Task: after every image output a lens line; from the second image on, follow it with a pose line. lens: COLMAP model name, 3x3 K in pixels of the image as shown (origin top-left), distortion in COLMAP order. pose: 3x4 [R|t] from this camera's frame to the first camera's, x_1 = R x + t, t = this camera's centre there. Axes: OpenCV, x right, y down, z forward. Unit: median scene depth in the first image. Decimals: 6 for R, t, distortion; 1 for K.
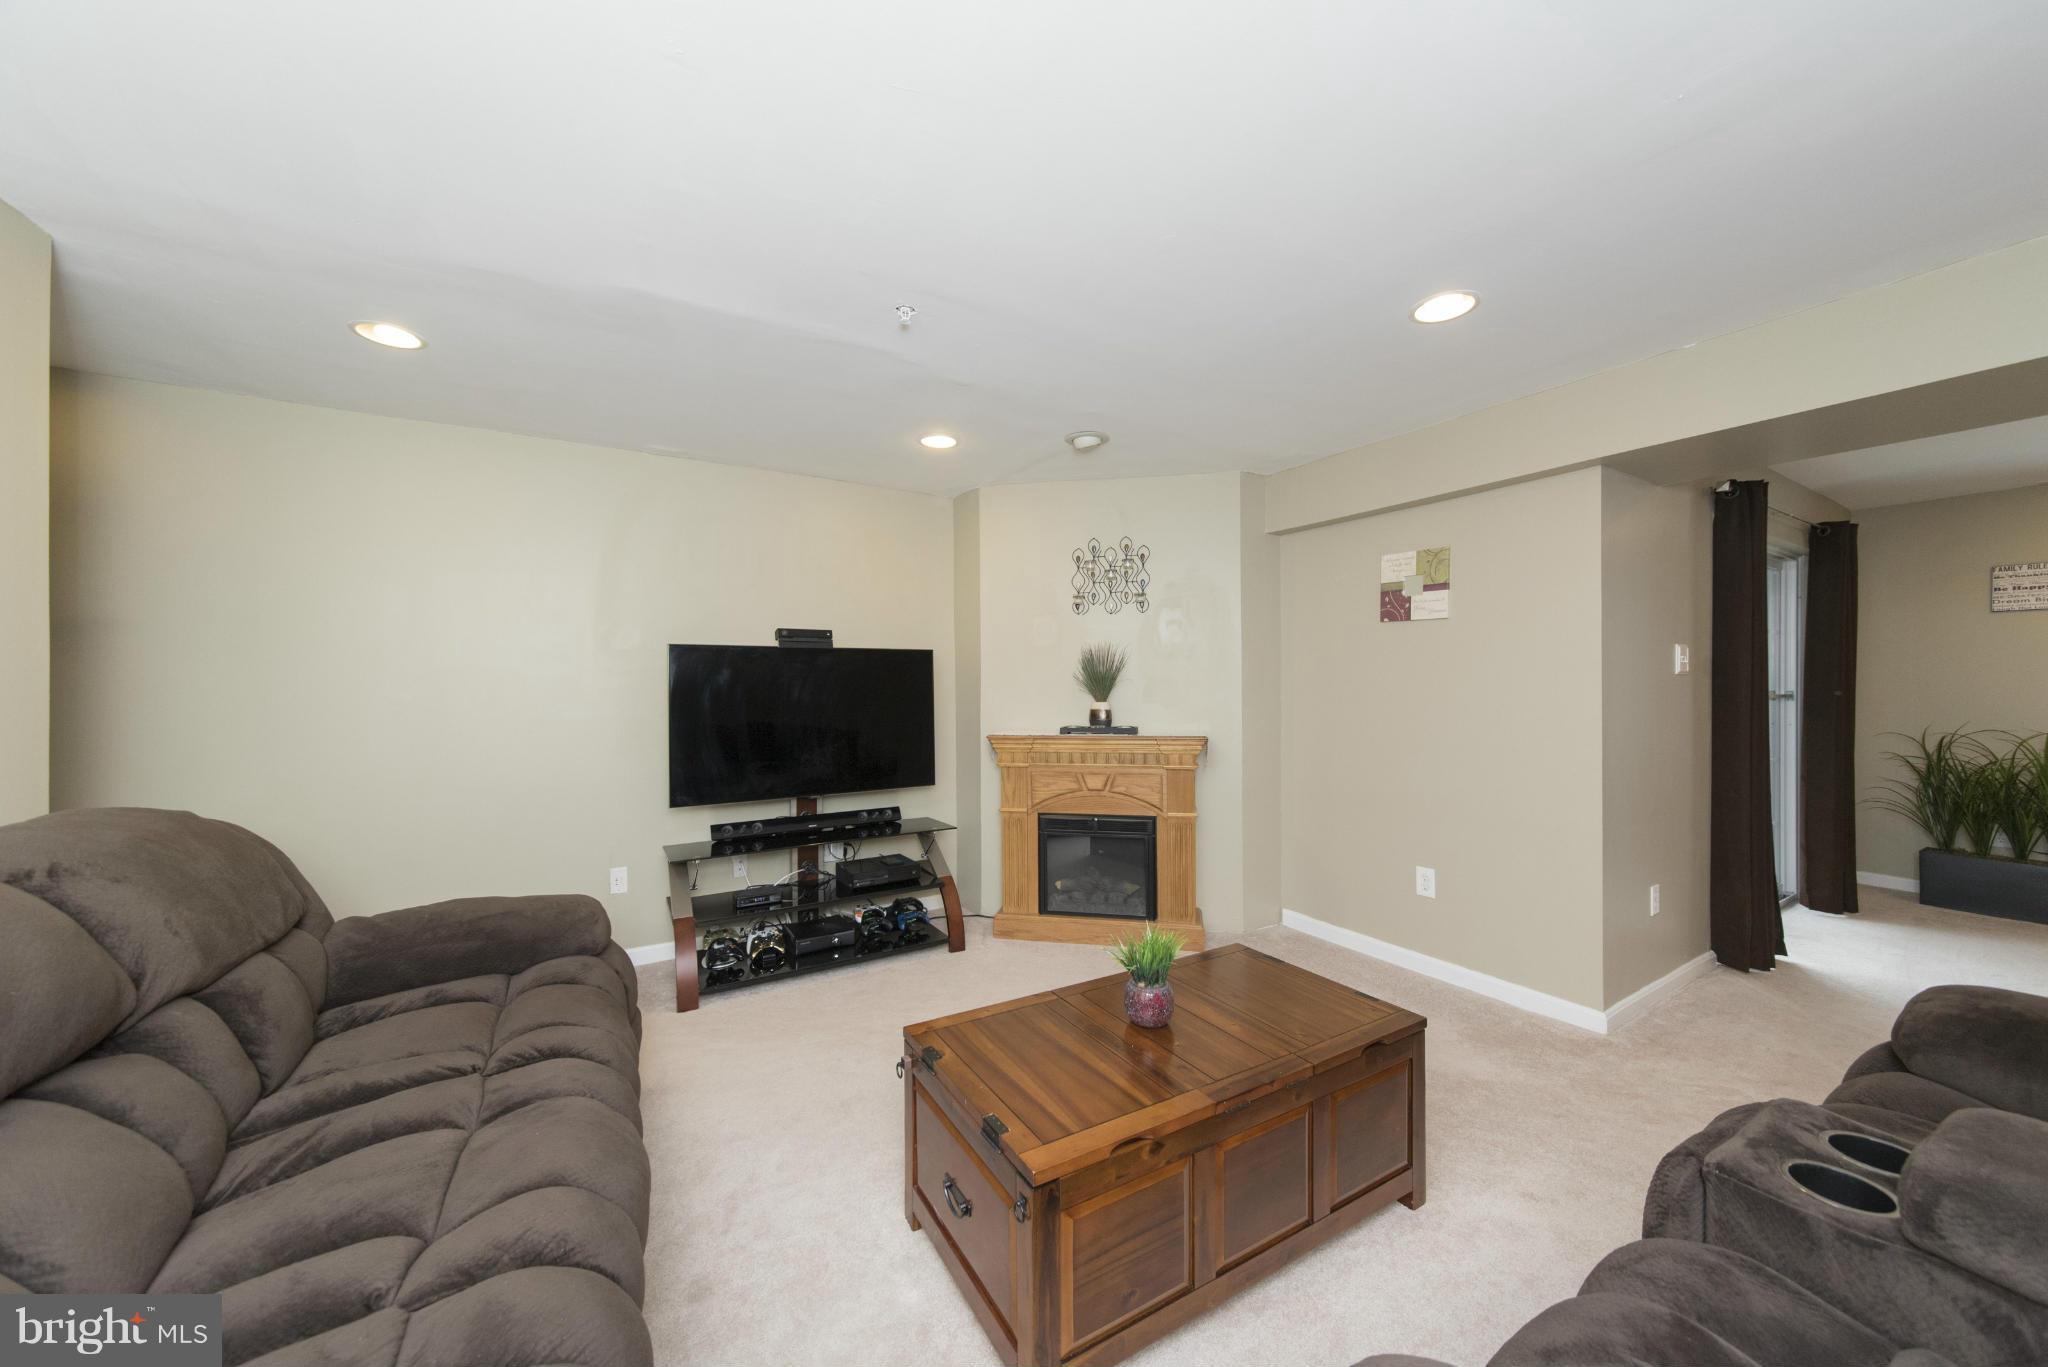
lens RADIAL K [[743.0, 0, 1016.9], [0, 743.0, 699.5], [0, 0, 1]] dist [-0.000343, -0.000027]
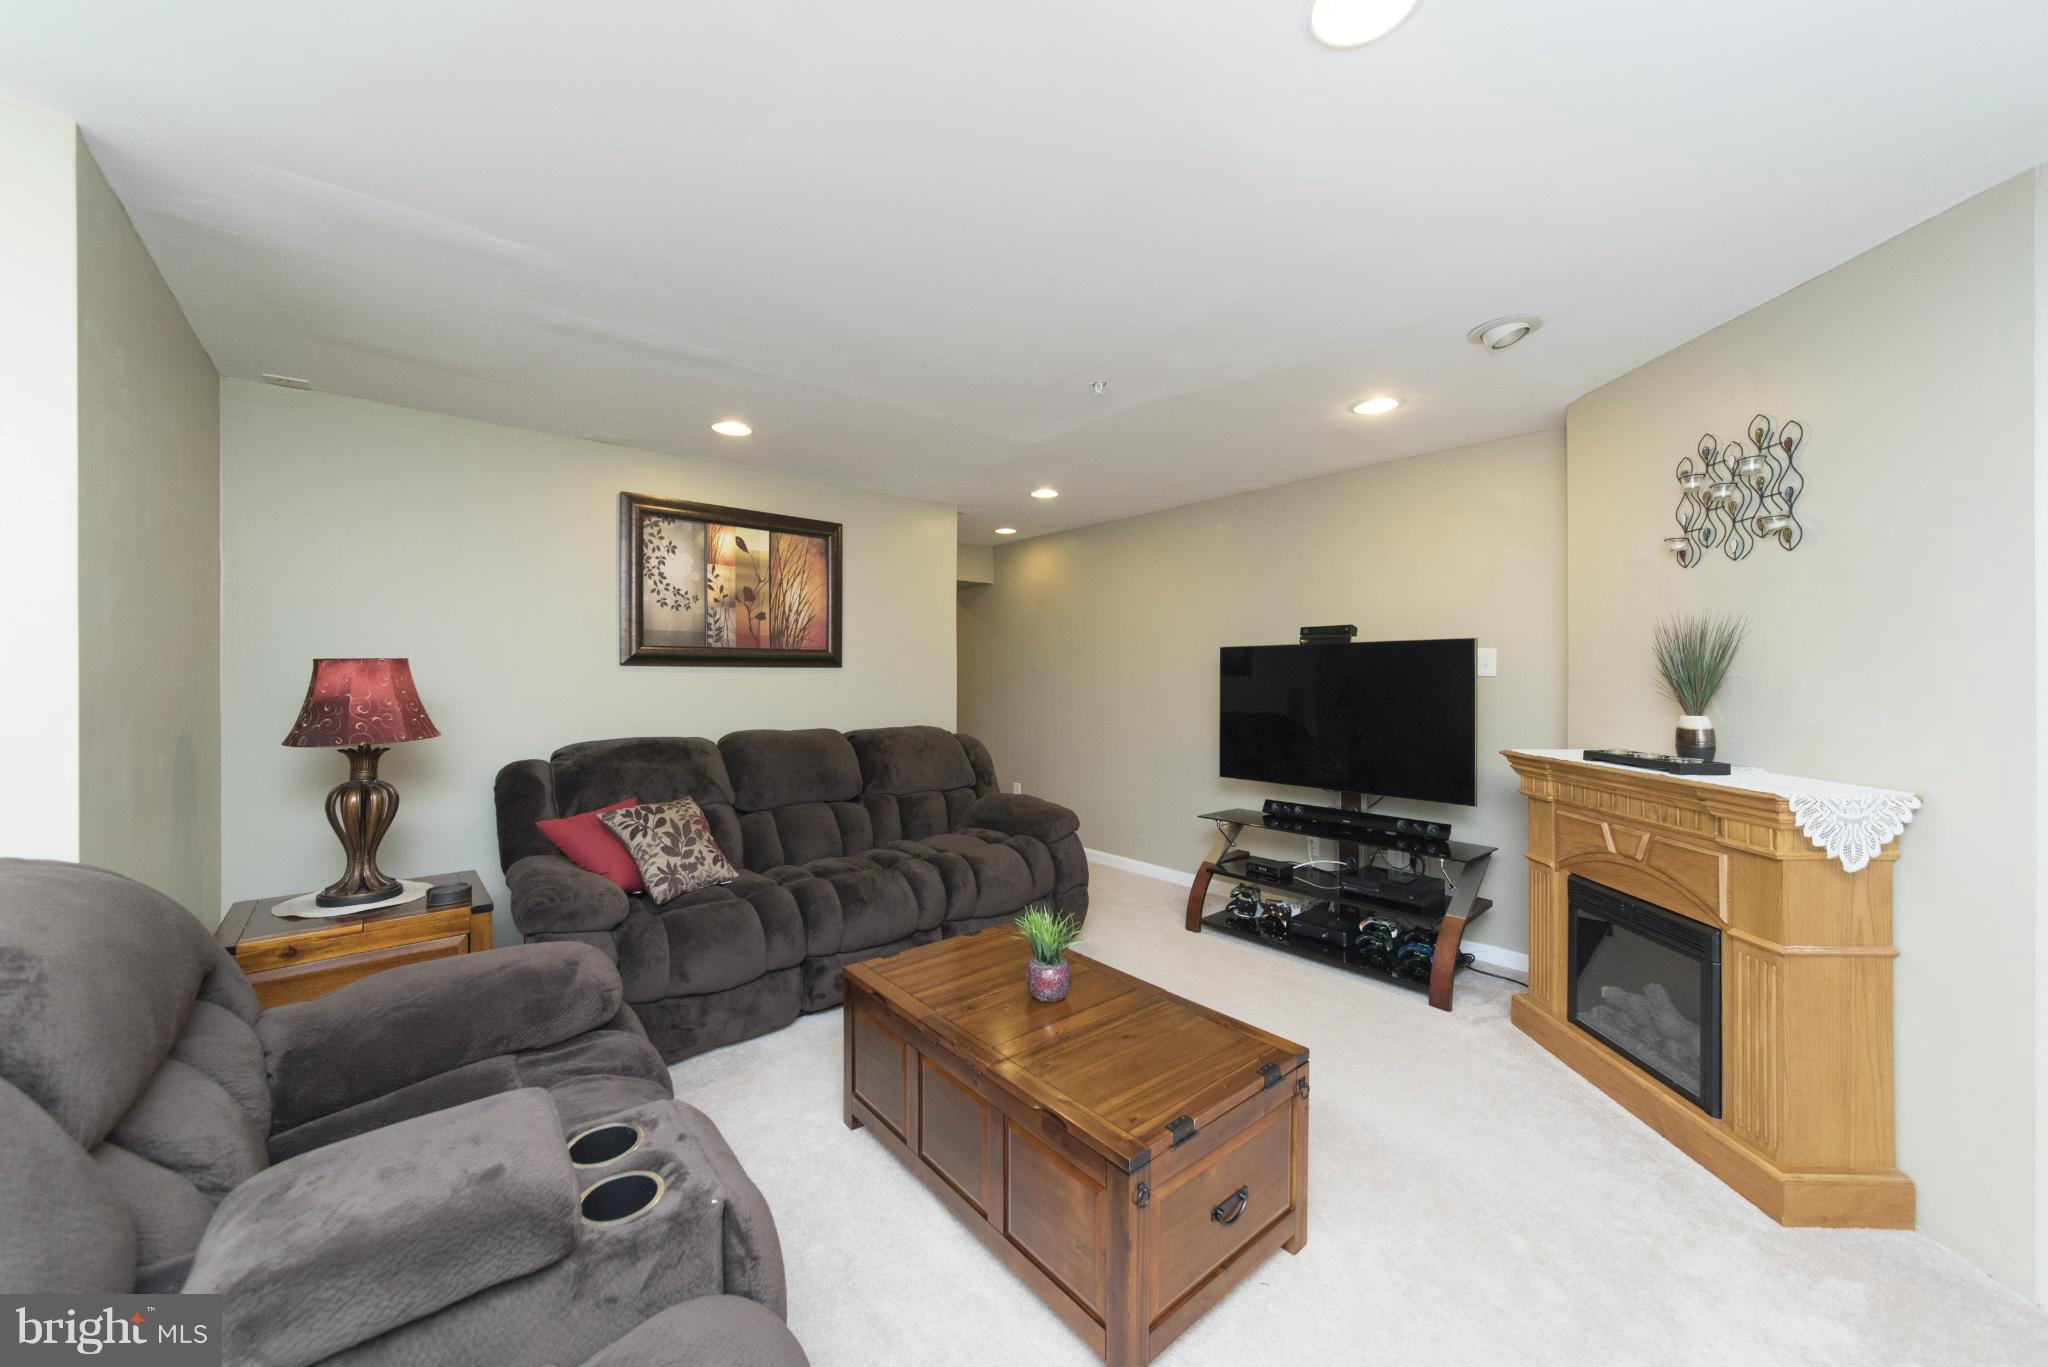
lens RADIAL K [[743.0, 0, 1016.9], [0, 743.0, 699.5], [0, 0, 1]] dist [-0.000343, -0.000027]
pose [[0.165190, 0.038847, -0.985496, 0.612664], [-0.016939, 0.999188, 0.036548, -0.022046], [0.986116, 0.010656, 0.165714, 0.383672]]
